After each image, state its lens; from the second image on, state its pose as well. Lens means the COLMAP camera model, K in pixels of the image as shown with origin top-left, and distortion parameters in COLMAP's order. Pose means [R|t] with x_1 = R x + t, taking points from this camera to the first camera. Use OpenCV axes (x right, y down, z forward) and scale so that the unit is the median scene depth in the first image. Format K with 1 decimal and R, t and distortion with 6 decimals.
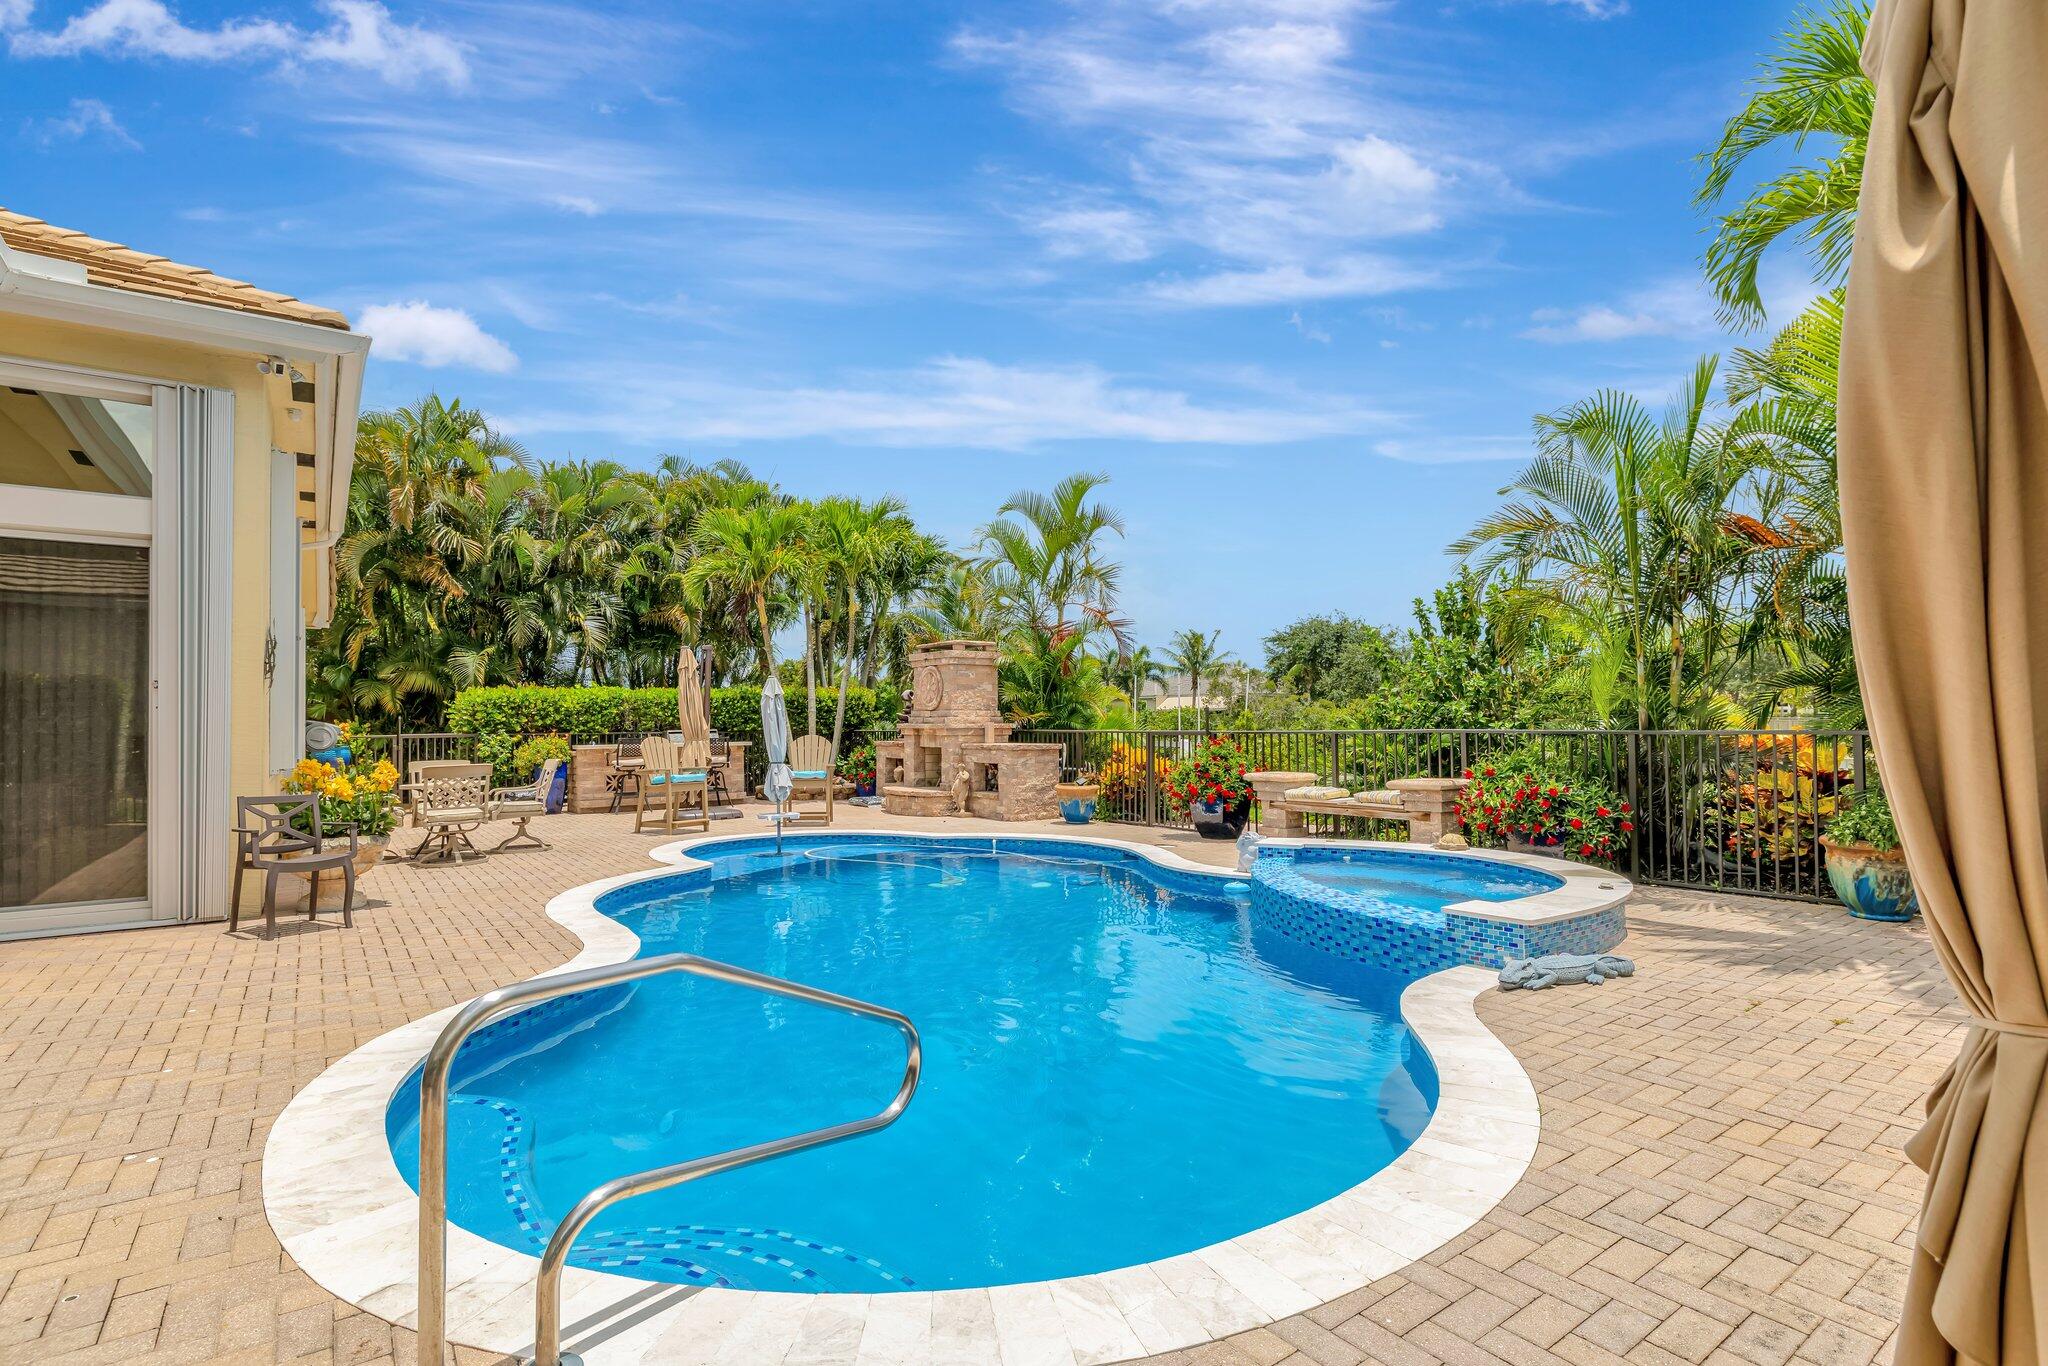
lens RADIAL K [[979.9, 0, 1020.7], [0, 979.9, 723.0], [0, 0, 1]] dist [-0.003321, -0.000007]
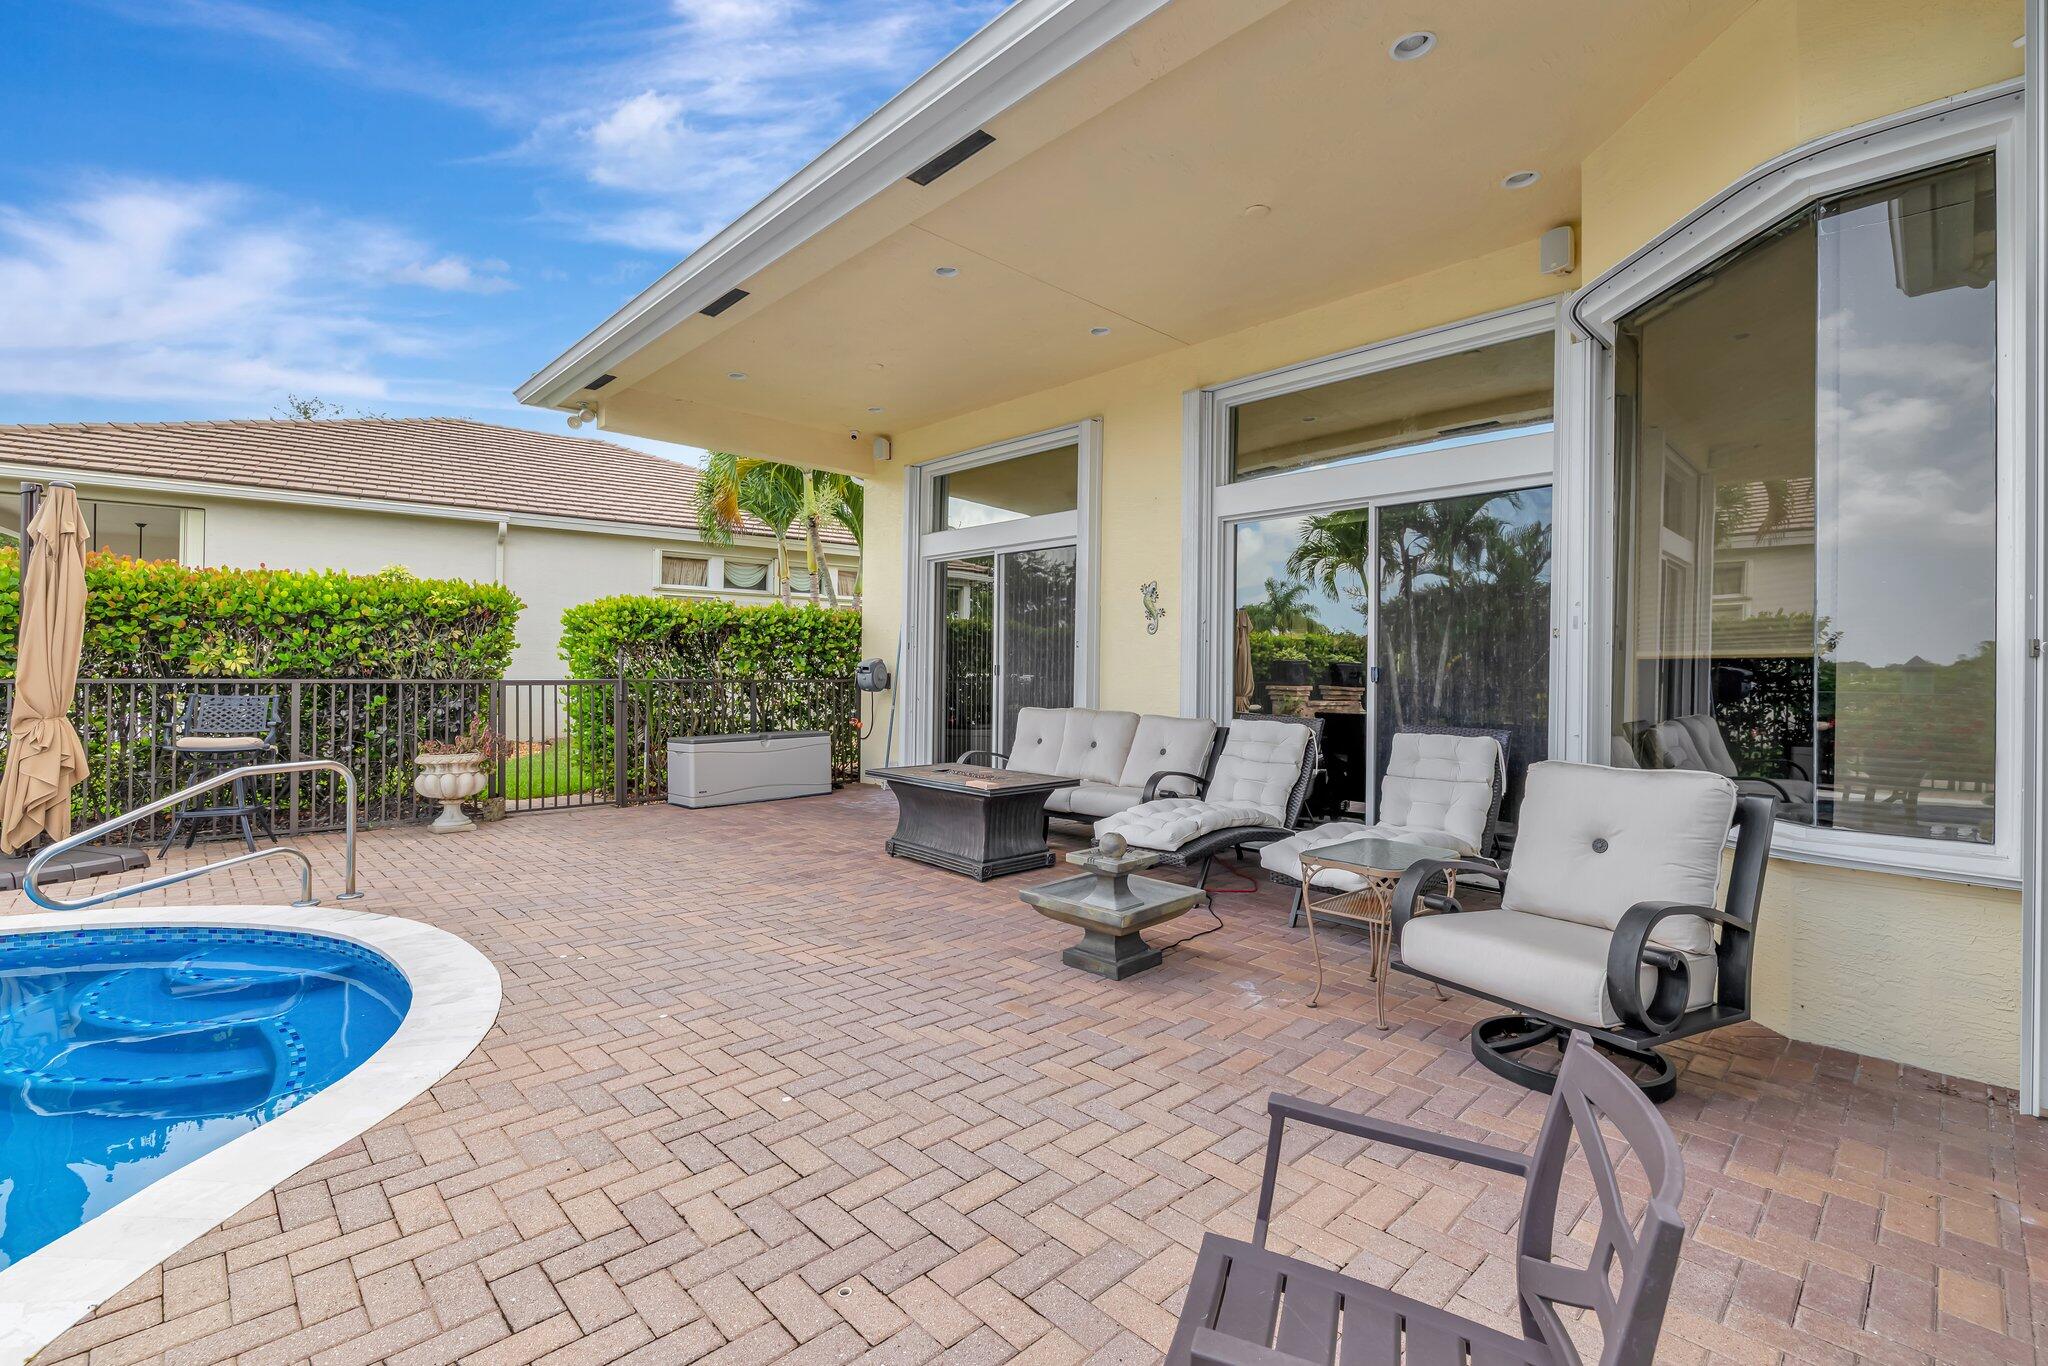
lens RADIAL K [[905.1, 0, 1005.4], [0, 905.1, 664.7], [0, 0, 1]] dist [-0.000350, -0.000286]
pose [[-0.992443, -0.007746, -0.122463, -0.692867], [-0.006795, 0.999943, -0.008180, -0.000728], [0.122520, -0.007286, -0.992439, 1.234198]]
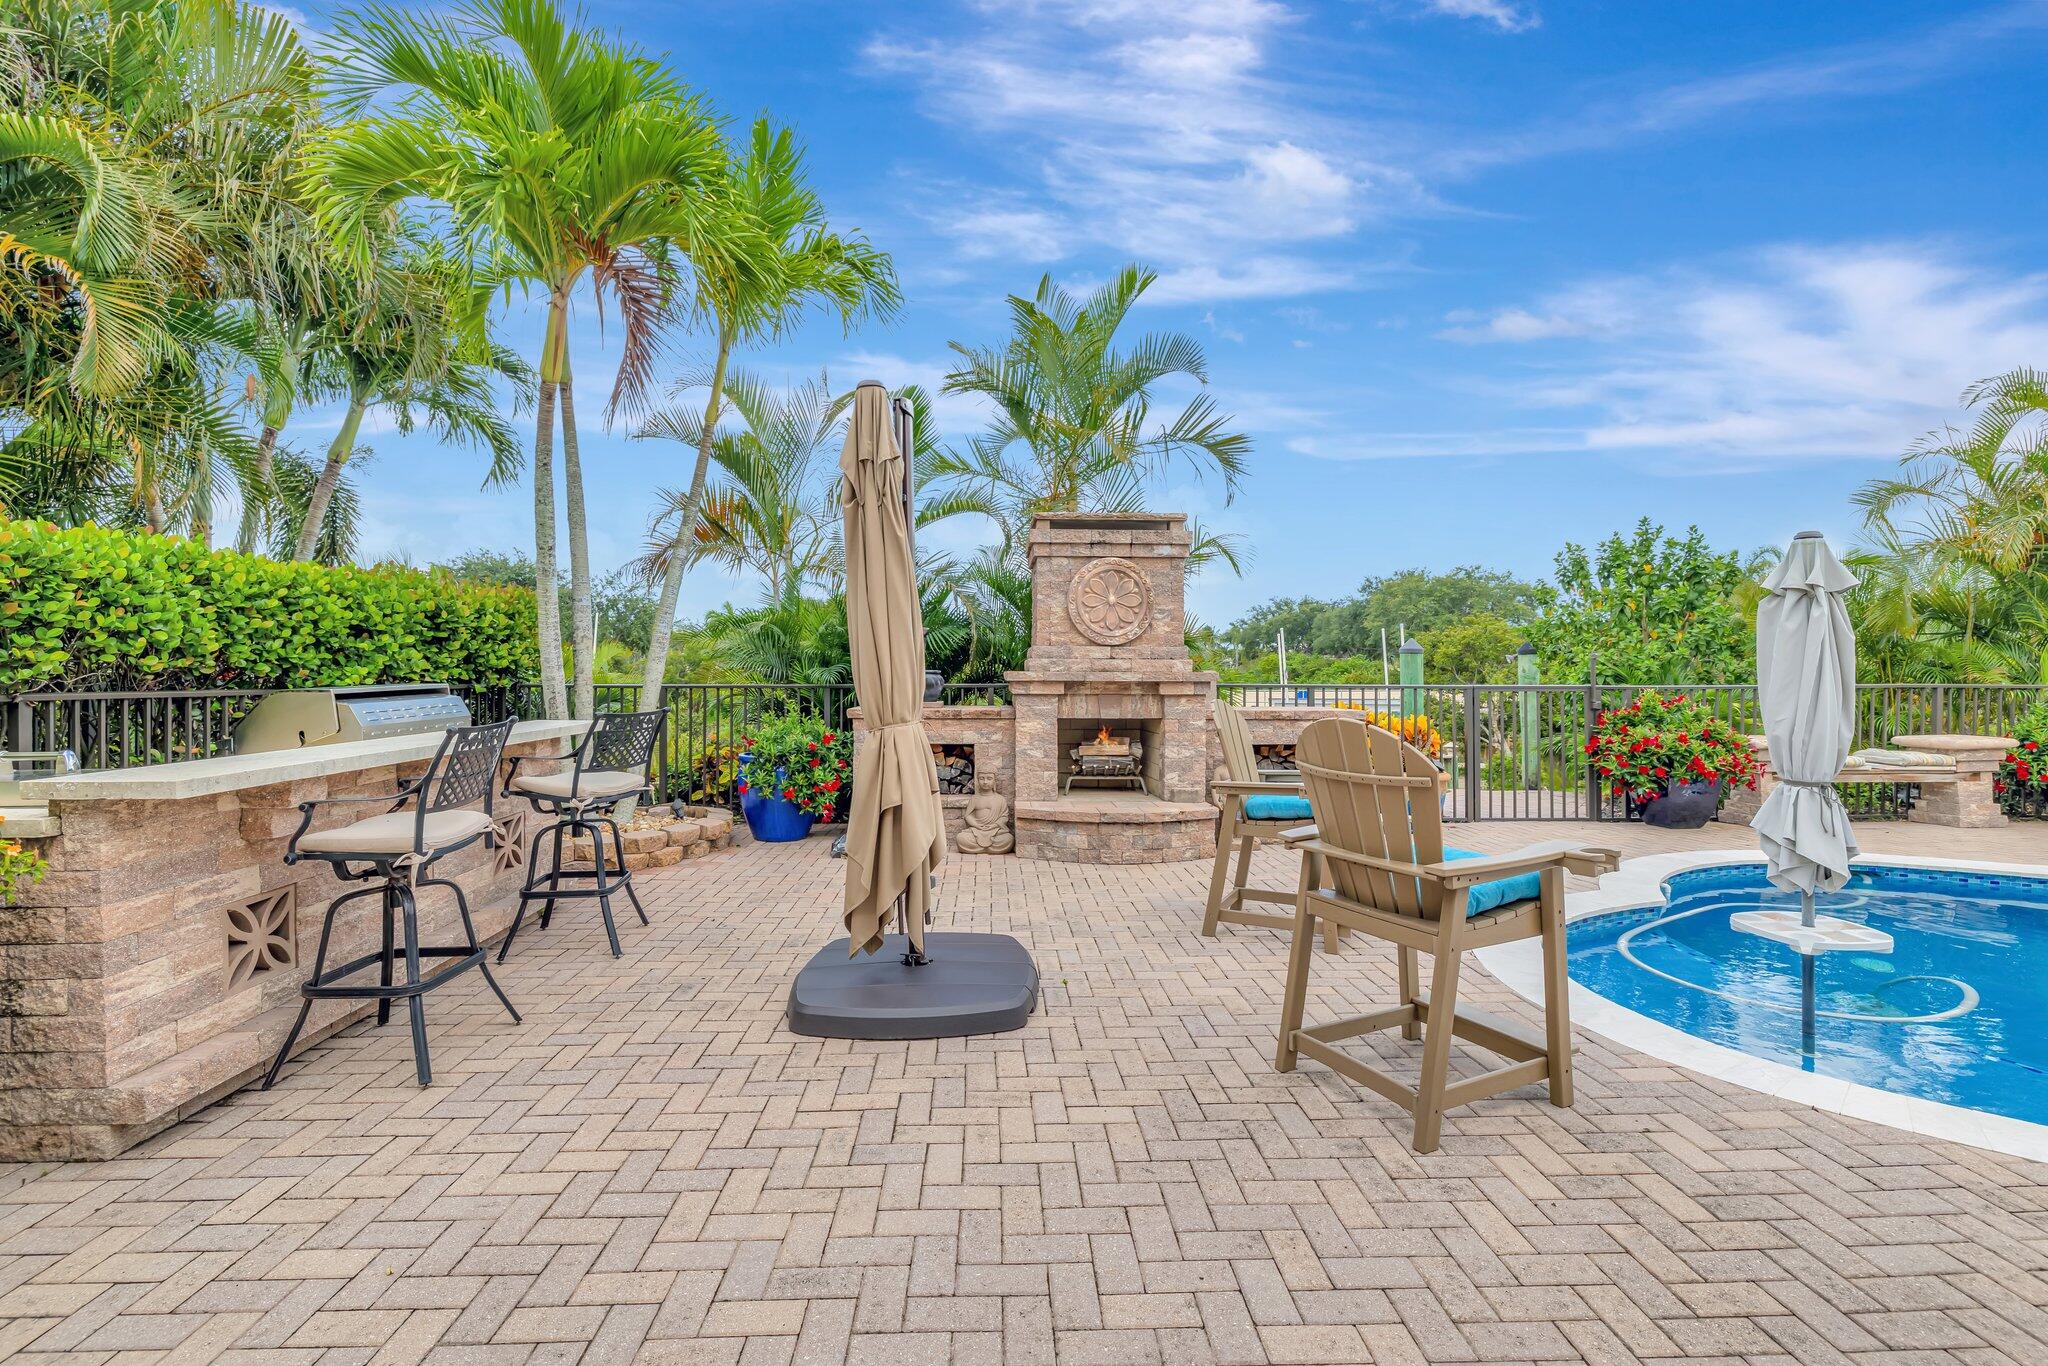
lens RADIAL K [[908.1, 0, 913.4], [0, 908.1, 663.5], [0, 0, 1]] dist [-0.001191, 0.000318]
pose [[0.562898, 0.016193, 0.826367, -1.330439], [-0.007059, 0.999866, -0.014785, 0.010963], [-0.826496, 0.002489, 0.562937, 2.044220]]
